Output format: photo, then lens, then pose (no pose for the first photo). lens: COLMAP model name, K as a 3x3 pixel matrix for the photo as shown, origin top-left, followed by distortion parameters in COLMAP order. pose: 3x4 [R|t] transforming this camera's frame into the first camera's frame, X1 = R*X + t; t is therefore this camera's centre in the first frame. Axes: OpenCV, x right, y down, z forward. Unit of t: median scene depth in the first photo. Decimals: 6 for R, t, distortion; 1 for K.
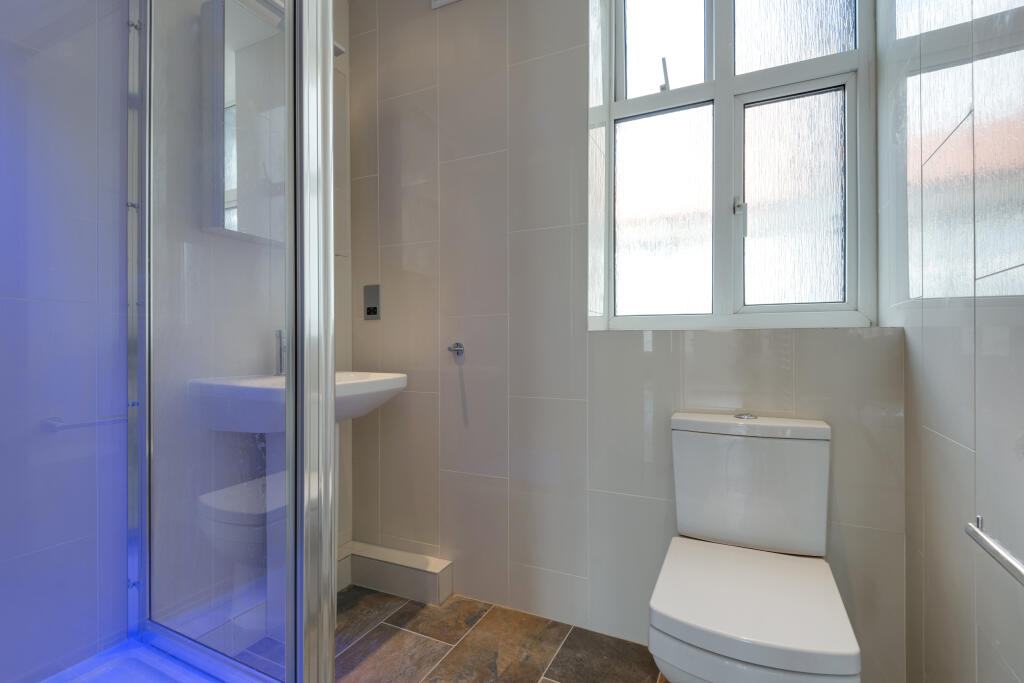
lens RADIAL K [[475.1, 0, 508.5], [0, 475.1, 341.0], [0, 0, 1]] dist [0.029842, -0.003878]
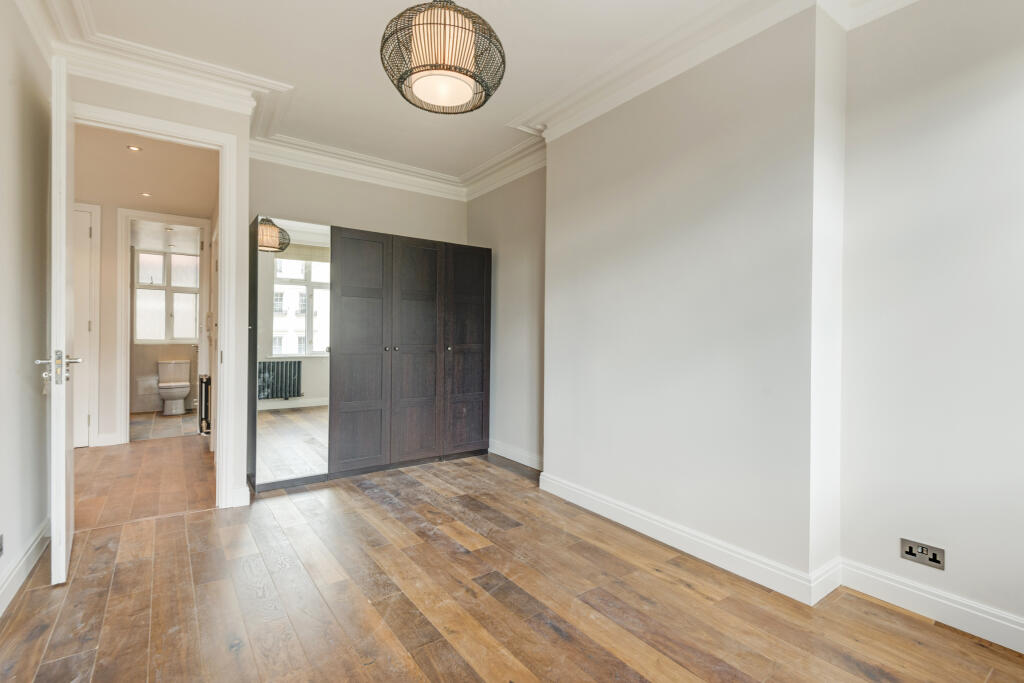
lens RADIAL K [[475.1, 0, 509.2], [0, 475.1, 345.8], [0, 0, 1]] dist [0.029842, -0.003878]
pose [[0.471509, 0.003155, 0.881856, -1.924374], [-0.003587, 0.999992, -0.001660, -0.006072], [-0.881854, -0.002380, 0.471517, -3.746485]]
